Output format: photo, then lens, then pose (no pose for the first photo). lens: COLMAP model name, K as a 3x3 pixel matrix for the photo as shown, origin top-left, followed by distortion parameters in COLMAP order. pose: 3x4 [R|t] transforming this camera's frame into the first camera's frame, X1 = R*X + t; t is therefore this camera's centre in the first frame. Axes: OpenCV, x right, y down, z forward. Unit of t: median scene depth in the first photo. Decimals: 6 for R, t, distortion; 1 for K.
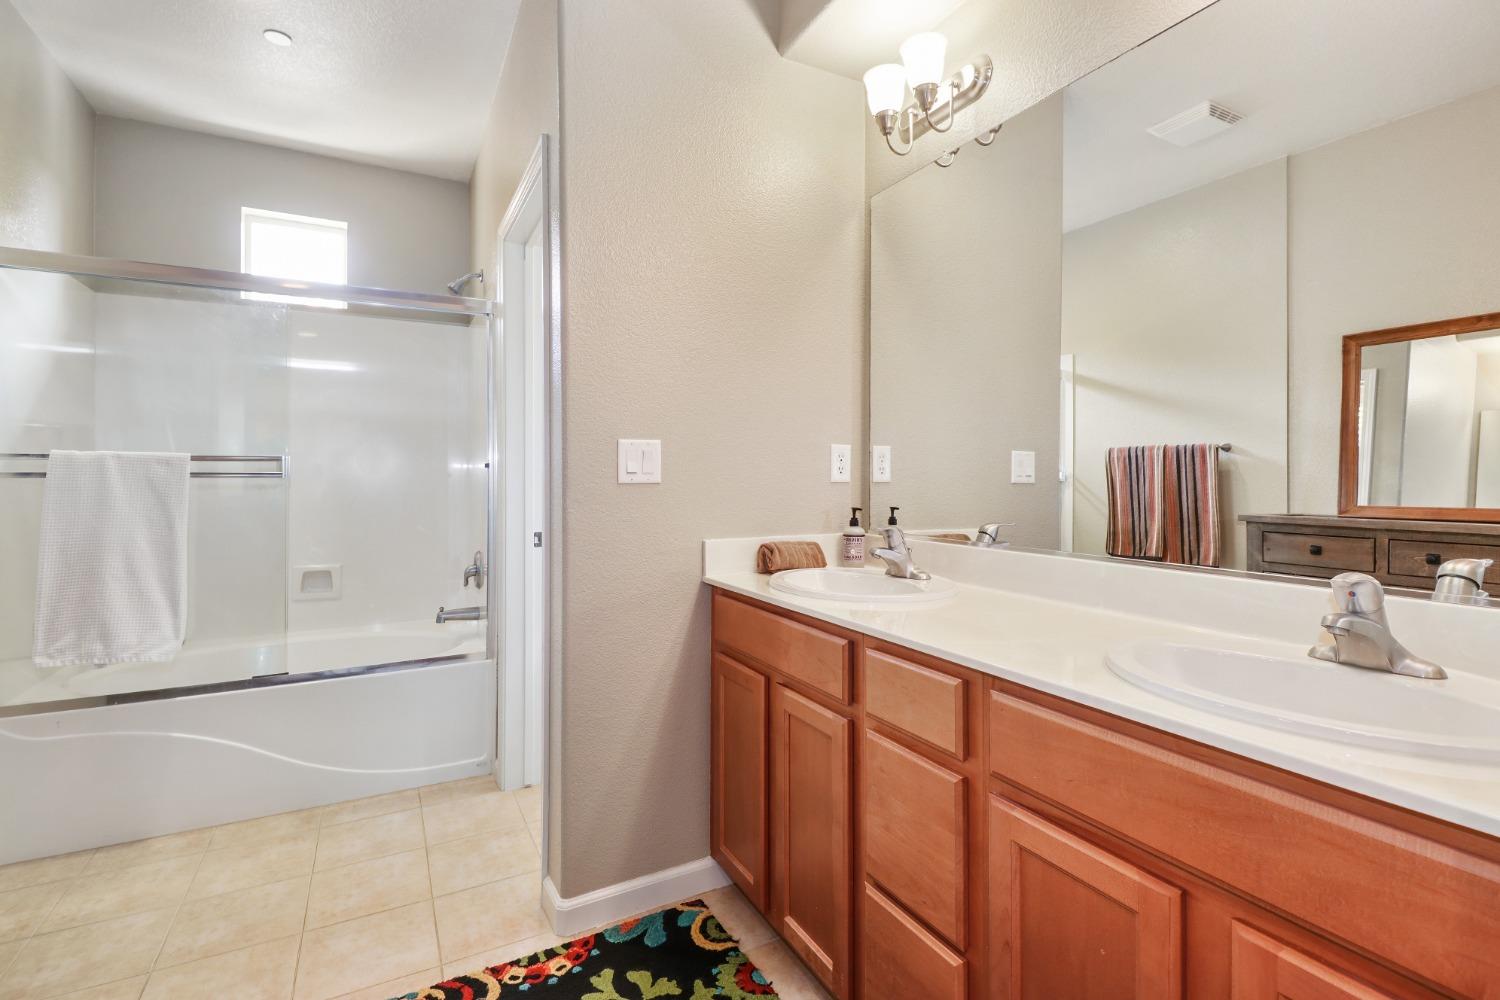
lens RADIAL K [[694.4, 0, 748.6], [0, 694.4, 473.0], [0, 0, 1]] dist [0.024373, -0.014713]
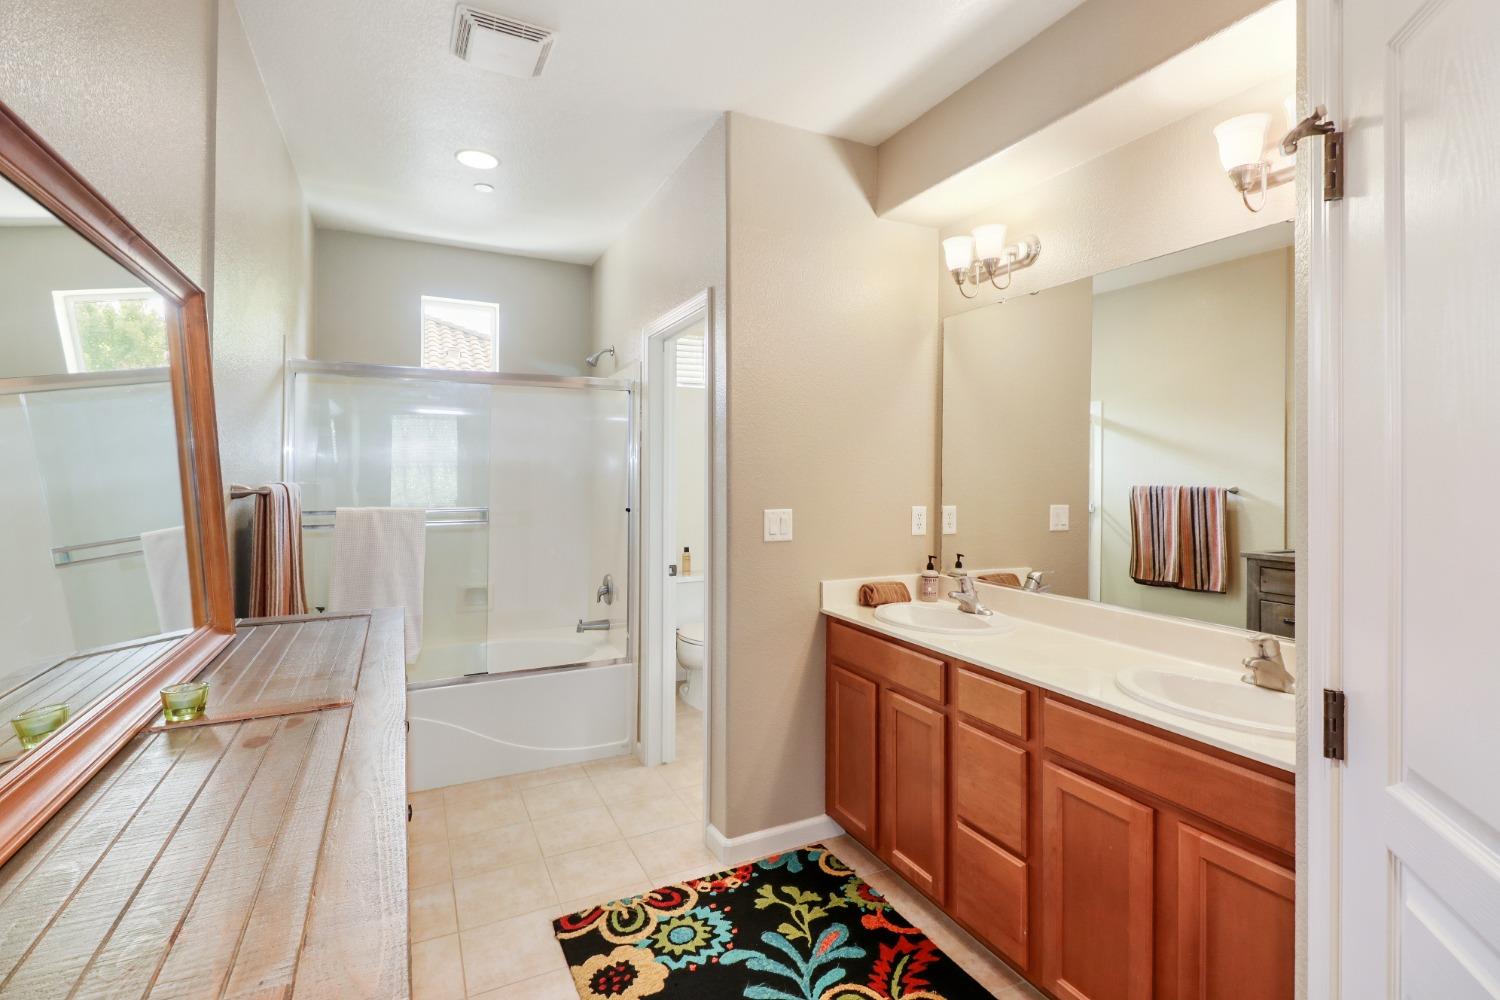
lens RADIAL K [[694.4, 0, 748.6], [0, 694.4, 473.0], [0, 0, 1]] dist [0.024373, -0.014713]
pose [[0.999359, 0.004417, -0.035531, -0.169149], [-0.004263, 0.999981, 0.004390, -0.128430], [0.035550, -0.004236, 0.999359, -0.384255]]
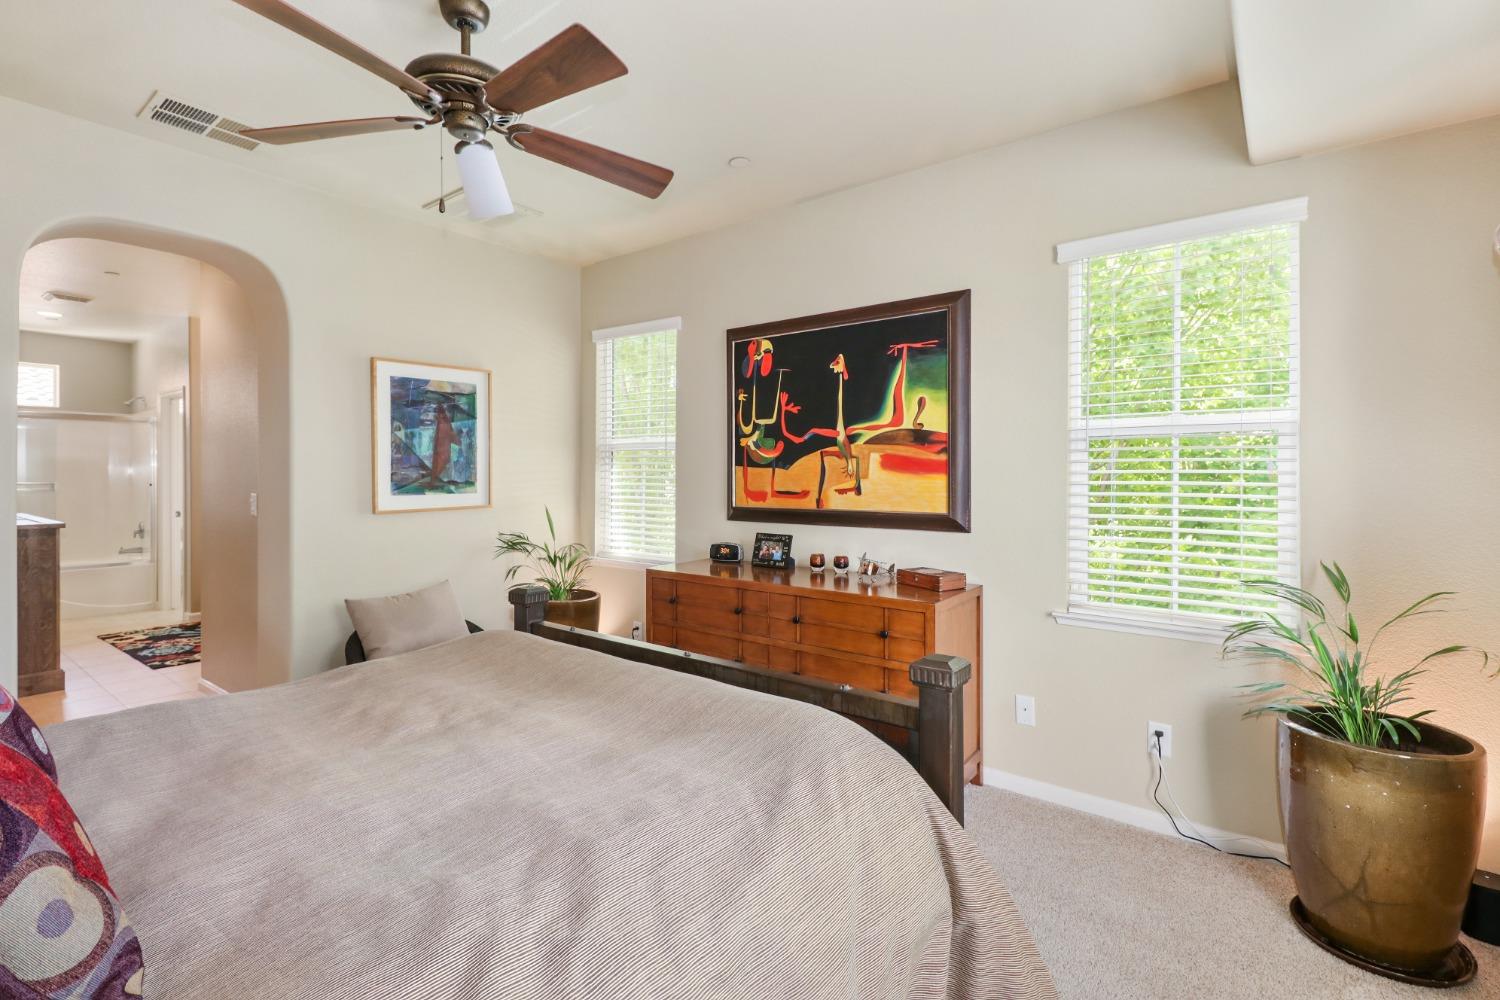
lens RADIAL K [[694.4, 0, 748.6], [0, 694.4, 473.0], [0, 0, 1]] dist [0.024373, -0.014713]
pose [[0.914760, 0.000592, 0.403997, 0.815317], [-0.003477, 0.999973, 0.006409, -0.107579], [-0.403983, -0.007267, 0.914738, -3.119270]]
